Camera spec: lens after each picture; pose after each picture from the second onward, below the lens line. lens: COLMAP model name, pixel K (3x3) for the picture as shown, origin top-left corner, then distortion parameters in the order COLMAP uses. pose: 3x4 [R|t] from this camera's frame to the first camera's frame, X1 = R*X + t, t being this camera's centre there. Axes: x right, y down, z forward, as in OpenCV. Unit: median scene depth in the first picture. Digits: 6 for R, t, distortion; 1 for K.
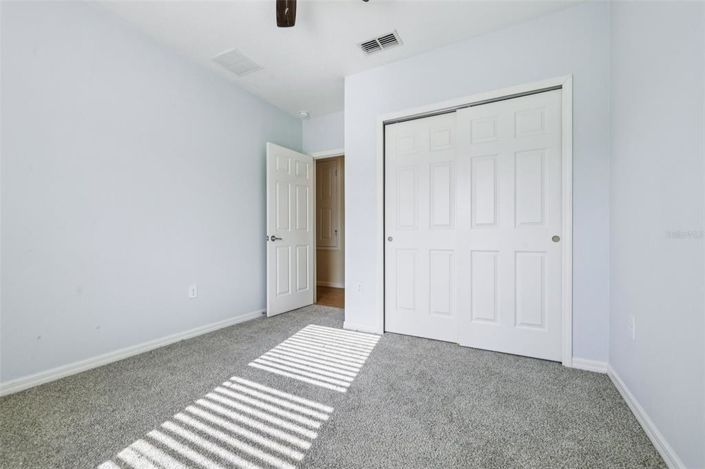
lens RADIAL K [[300.9, 0, 346.2], [0, 300.9, 240.0], [0, 0, 1]] dist [0.001160, 0.000098]
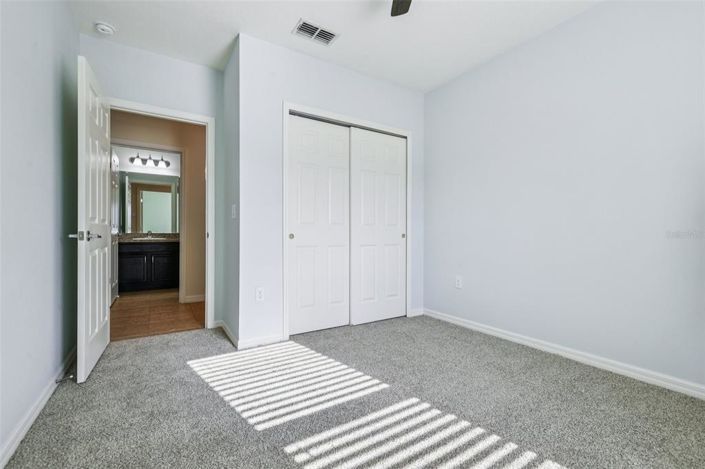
lens RADIAL K [[300.9, 0, 351.0], [0, 300.9, 237.9], [0, 0, 1]] dist [0.001160, 0.000098]
pose [[0.479796, -0.007085, 0.877352, -0.706752], [0.006828, 0.999967, 0.004341, -0.000735], [-0.877354, 0.003908, 0.479829, 0.457310]]
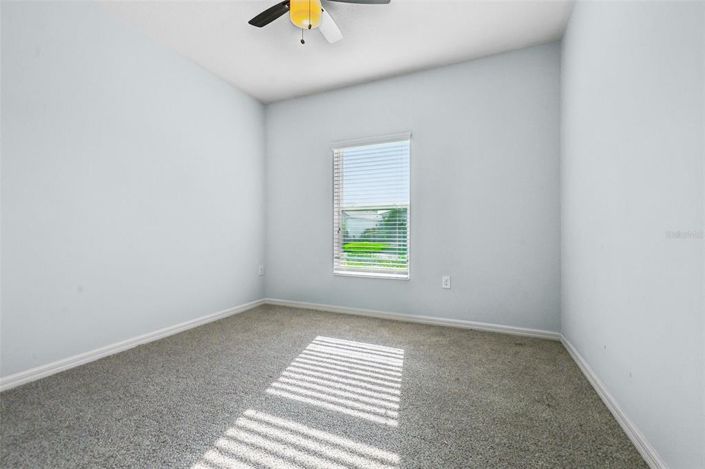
lens RADIAL K [[300.9, 0, 350.4], [0, 300.9, 232.3], [0, 0, 1]] dist [0.001160, 0.000098]
pose [[-0.997778, 0.003416, -0.066543, -0.180960], [0.002142, 0.999813, 0.019198, -0.009506], [0.066596, 0.019013, -0.997599, 1.369316]]
